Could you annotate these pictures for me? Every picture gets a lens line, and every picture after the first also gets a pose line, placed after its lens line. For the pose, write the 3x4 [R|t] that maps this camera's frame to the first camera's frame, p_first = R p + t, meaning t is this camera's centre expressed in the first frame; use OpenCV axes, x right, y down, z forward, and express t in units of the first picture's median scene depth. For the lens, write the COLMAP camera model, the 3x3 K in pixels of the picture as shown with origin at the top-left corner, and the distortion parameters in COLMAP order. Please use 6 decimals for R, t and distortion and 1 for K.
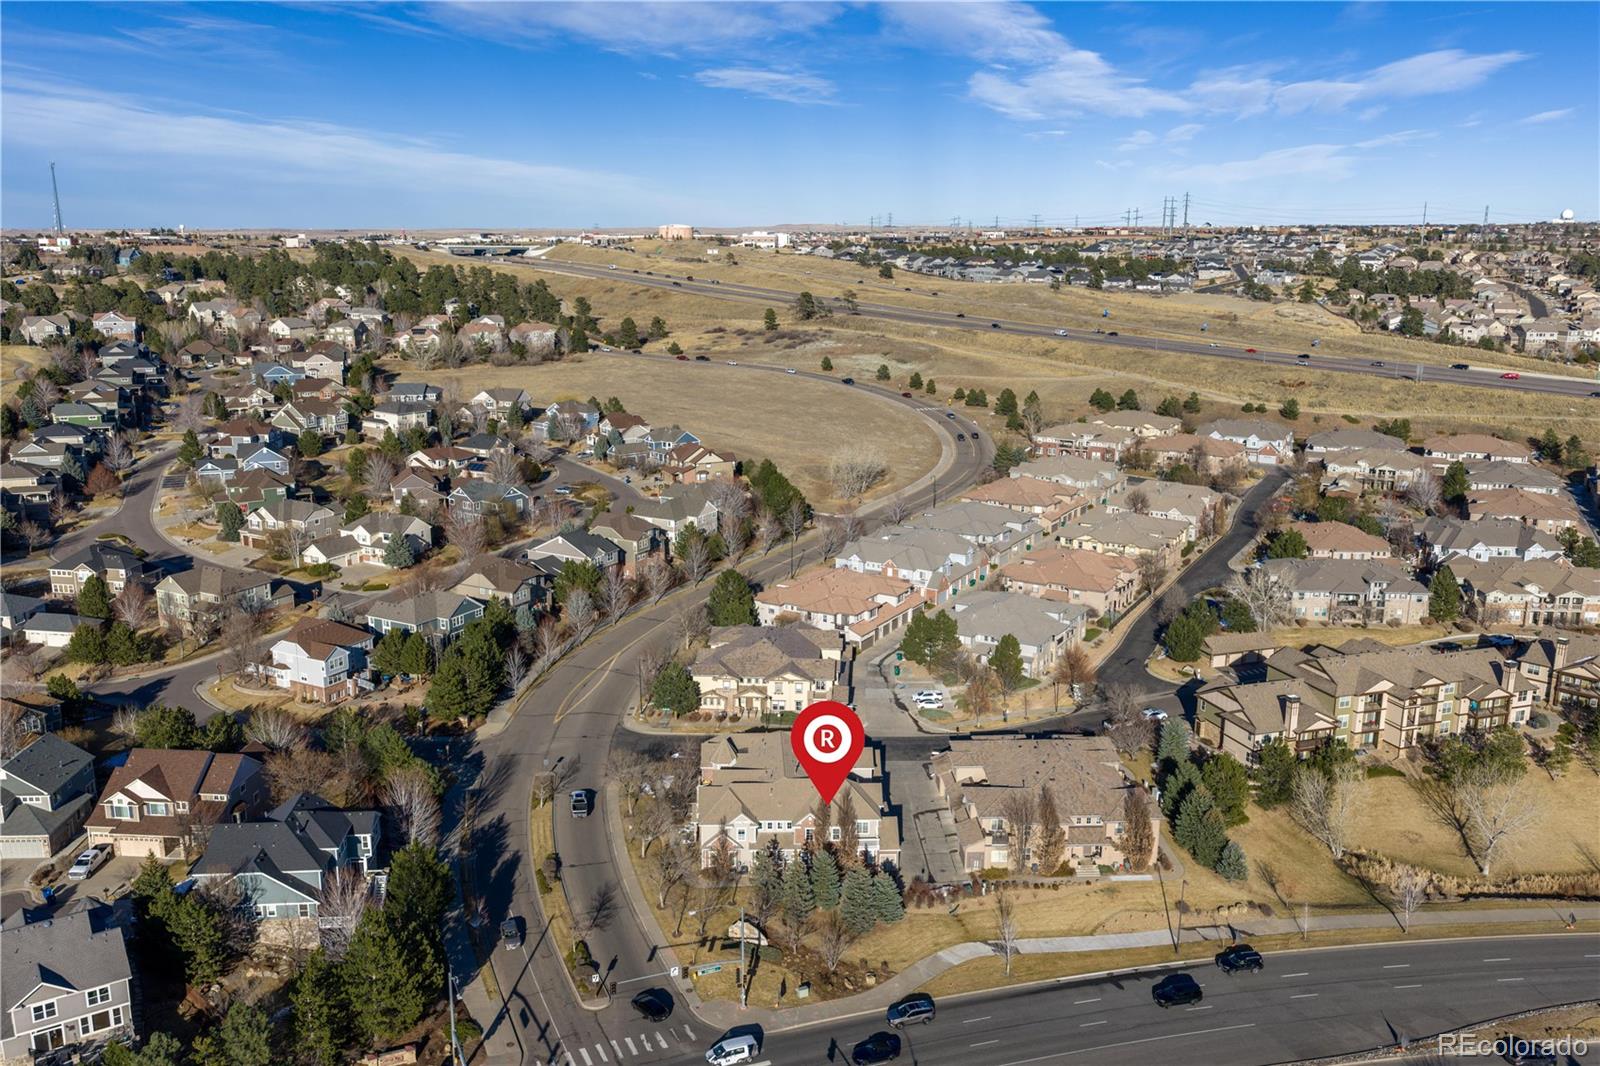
lens RADIAL K [[1358.5, 0, 800.0], [0, 1358.5, 533.0], [0, 0, 1]] dist [0.001369, 0.007302]
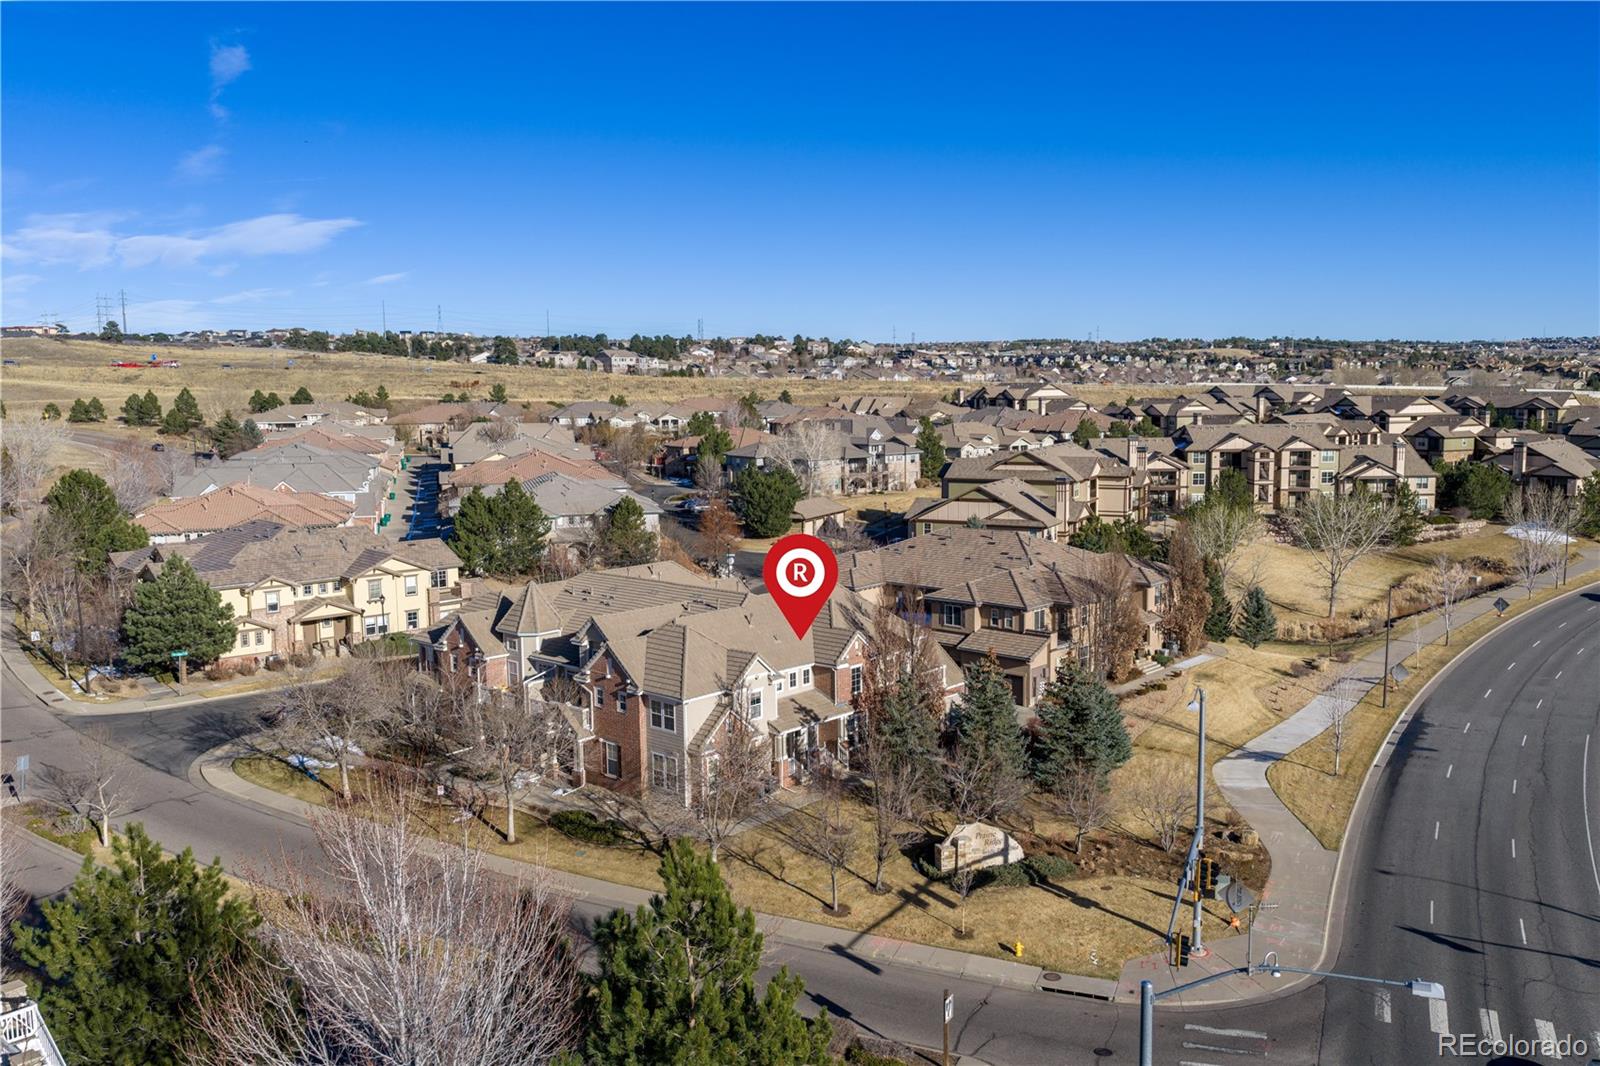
lens RADIAL K [[1358.5, 0, 800.0], [0, 1358.5, 533.0], [0, 0, 1]] dist [0.001369, 0.007302]
pose [[0.694654, -0.092725, 0.713343, -0.273572], [0.182167, 0.982008, -0.049747, 0.147798], [-0.695896, 0.164505, 0.699047, 0.512614]]
